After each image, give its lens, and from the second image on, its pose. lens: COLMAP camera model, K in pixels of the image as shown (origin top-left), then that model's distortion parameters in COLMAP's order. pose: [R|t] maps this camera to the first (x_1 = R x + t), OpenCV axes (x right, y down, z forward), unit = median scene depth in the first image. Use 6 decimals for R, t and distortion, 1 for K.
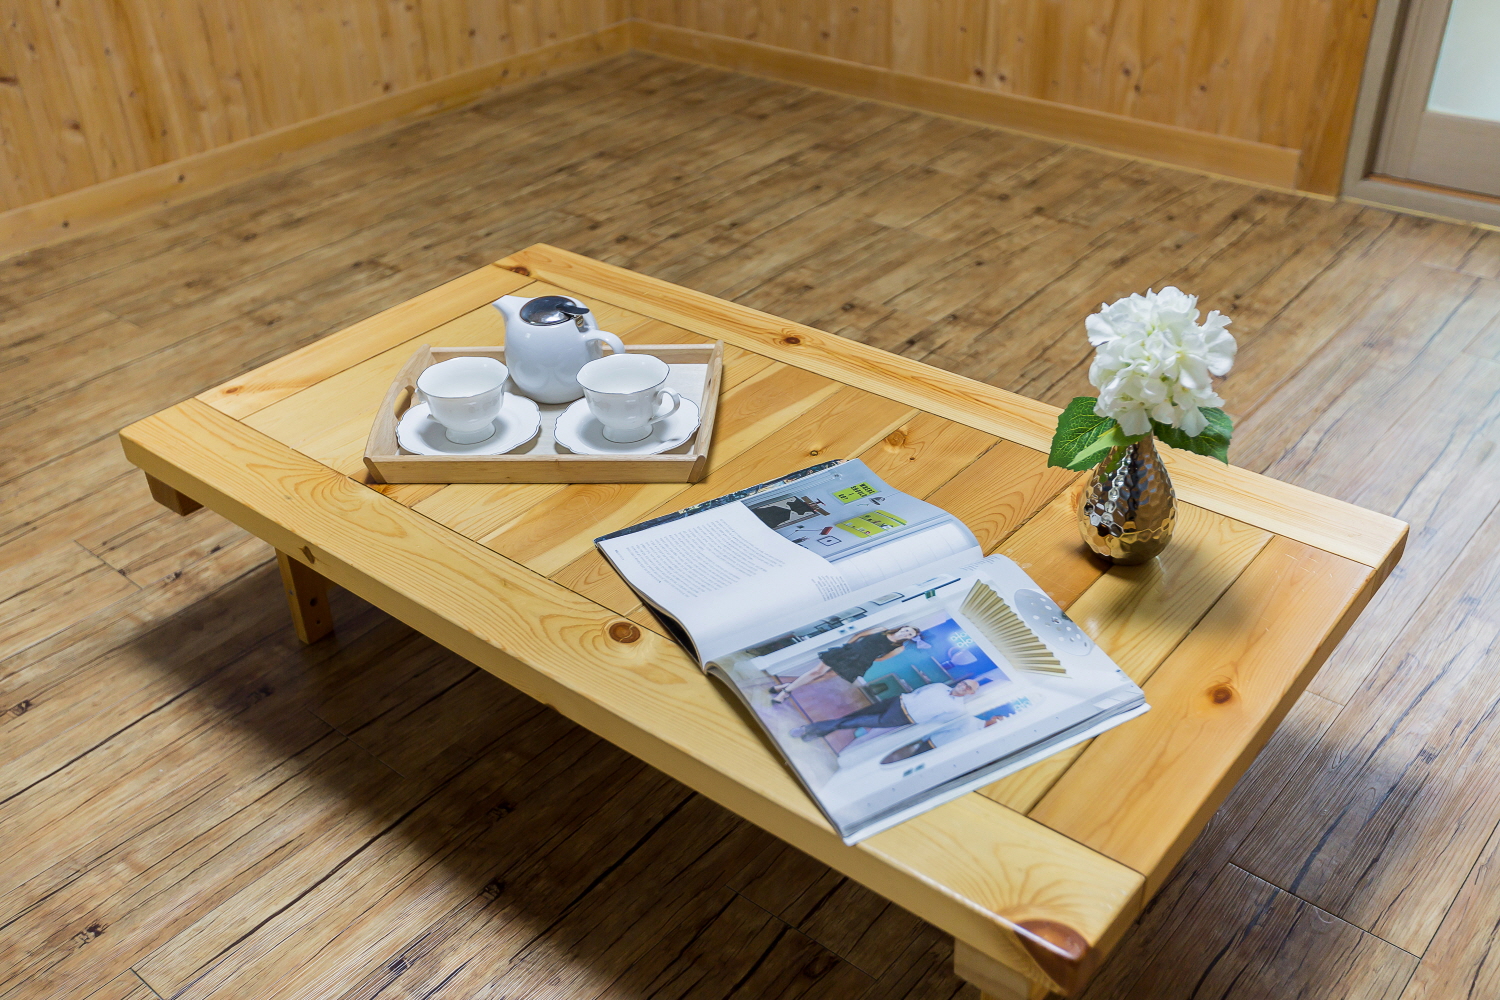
lens RADIAL K [[1492.1, 0, 748.3], [0, 1492.1, 524.4], [0, 0, 1]] dist [-0.147980, 0.363029]
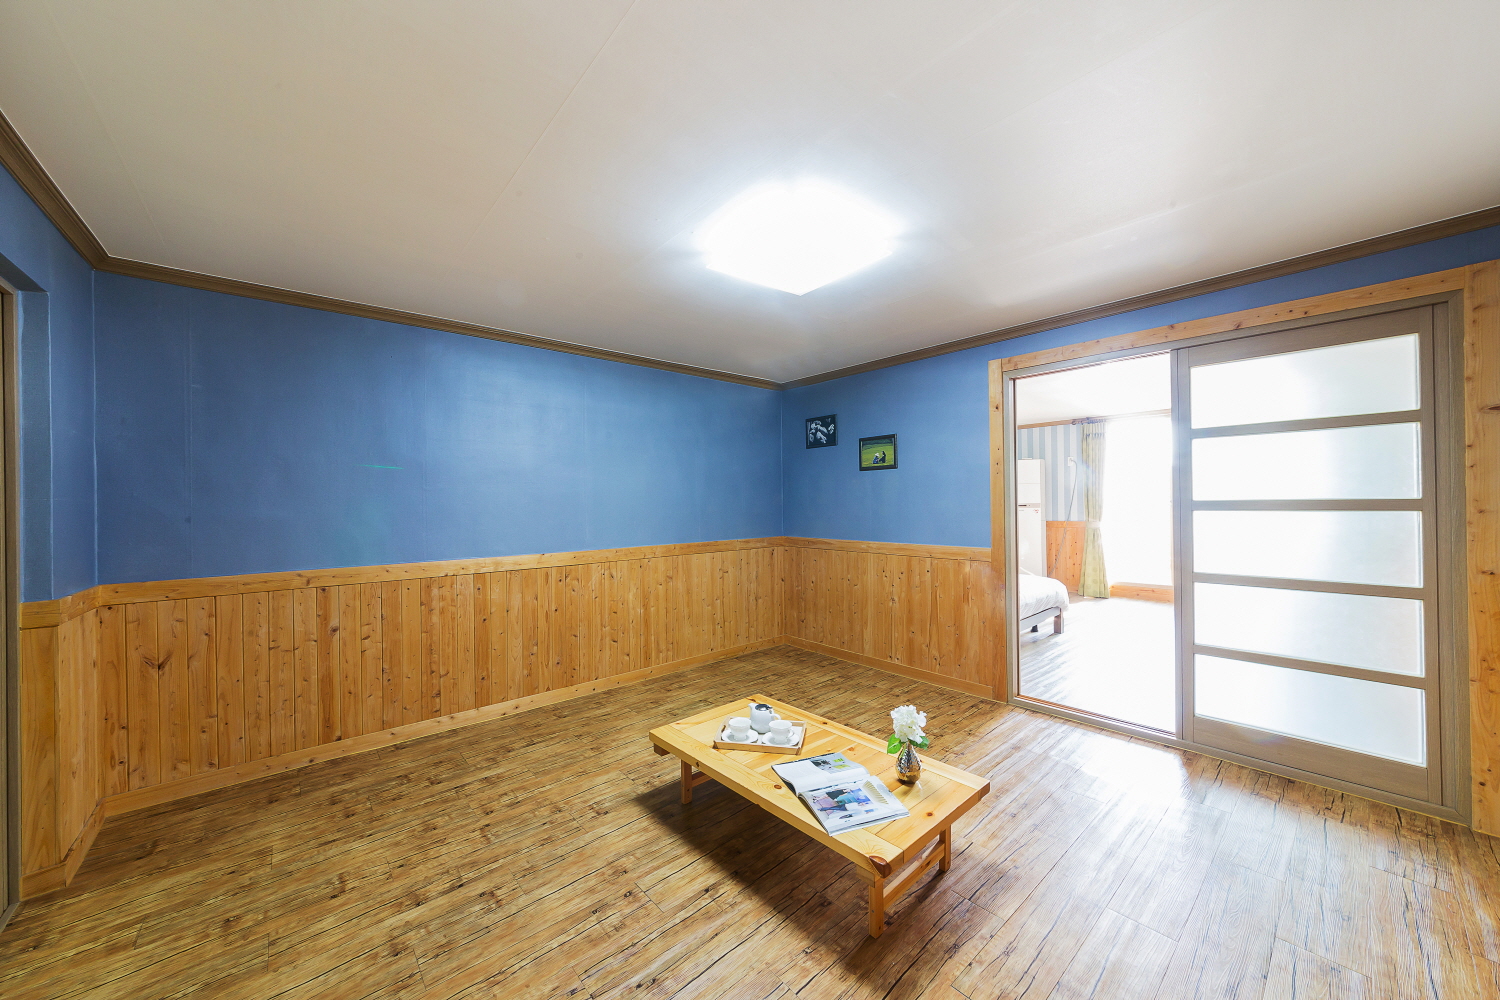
lens RADIAL K [[543.2, 0, 750.0], [0, 543.2, 500.0], [0, 0, 1]] dist [-0.000428, -0.000071]
pose [[0.989535, 0.023411, -0.142385, 0.015137], [-0.096644, 0.840264, -0.533494, 0.096836], [0.107151, 0.541671, 0.833733, -0.295727]]
